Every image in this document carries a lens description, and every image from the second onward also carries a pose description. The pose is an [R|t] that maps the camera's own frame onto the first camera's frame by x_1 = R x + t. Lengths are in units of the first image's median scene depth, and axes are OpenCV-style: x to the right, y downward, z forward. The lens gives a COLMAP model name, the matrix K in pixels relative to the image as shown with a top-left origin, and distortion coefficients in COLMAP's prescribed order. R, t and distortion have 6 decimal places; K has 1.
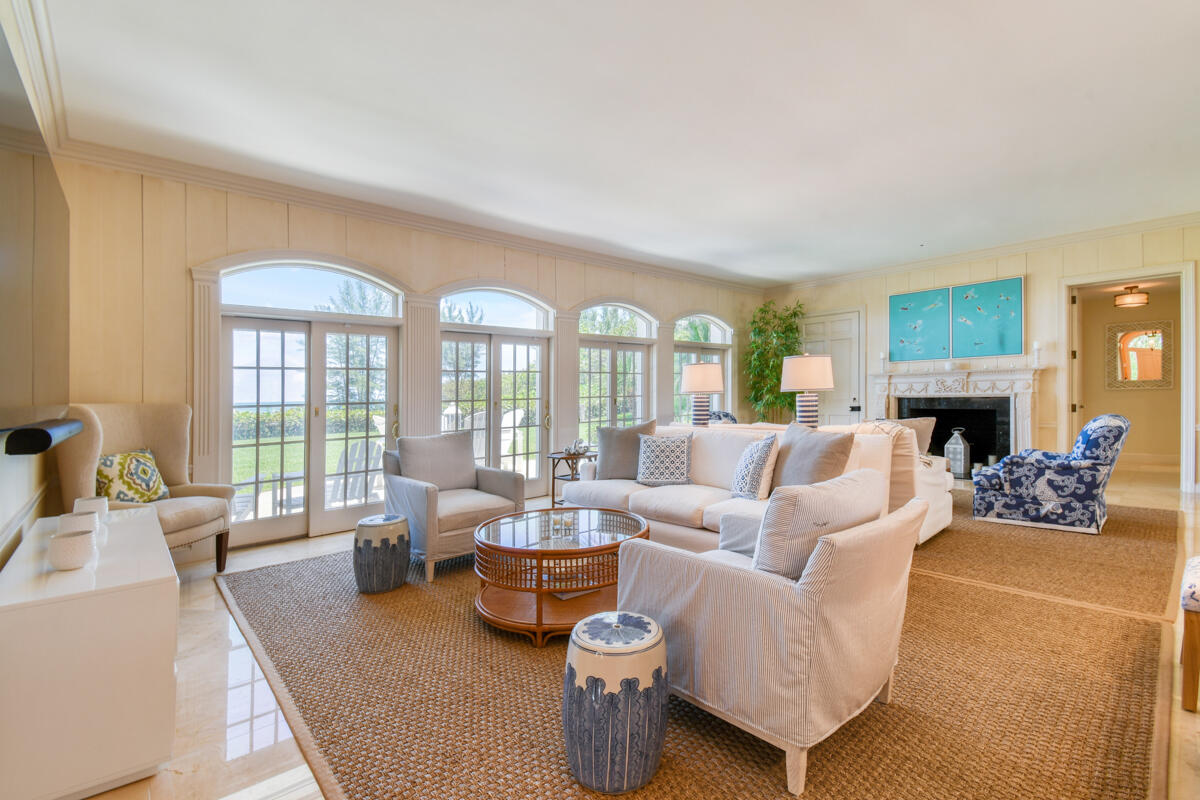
lens RADIAL K [[537.3, 0, 615.9], [0, 537.3, 390.3], [0, 0, 1]] dist [-0.003160, -0.000317]
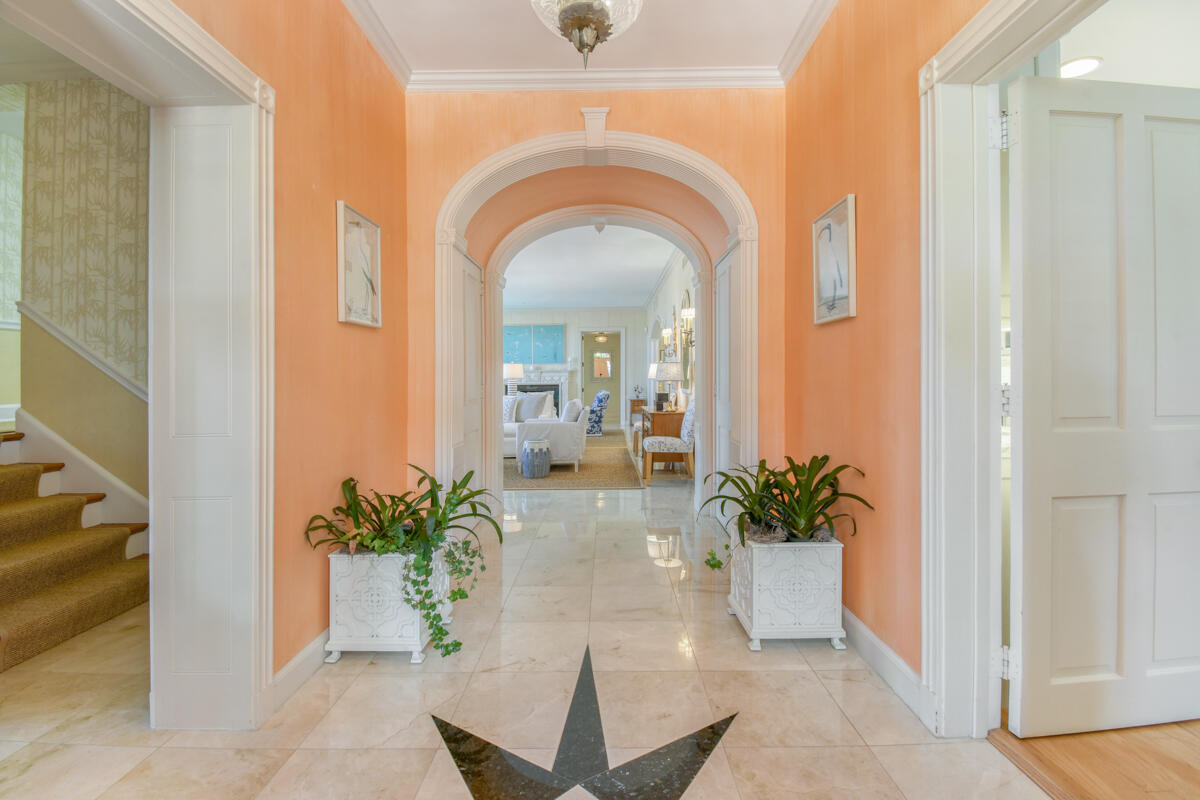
lens RADIAL K [[537.3, 0, 615.9], [0, 537.3, 390.3], [0, 0, 1]] dist [-0.003160, -0.000317]
pose [[0.666321, -0.002615, 0.745660, -0.593367], [-0.005342, 0.999951, 0.008280, 0.015372], [-0.745646, -0.009501, 0.666275, -0.467469]]
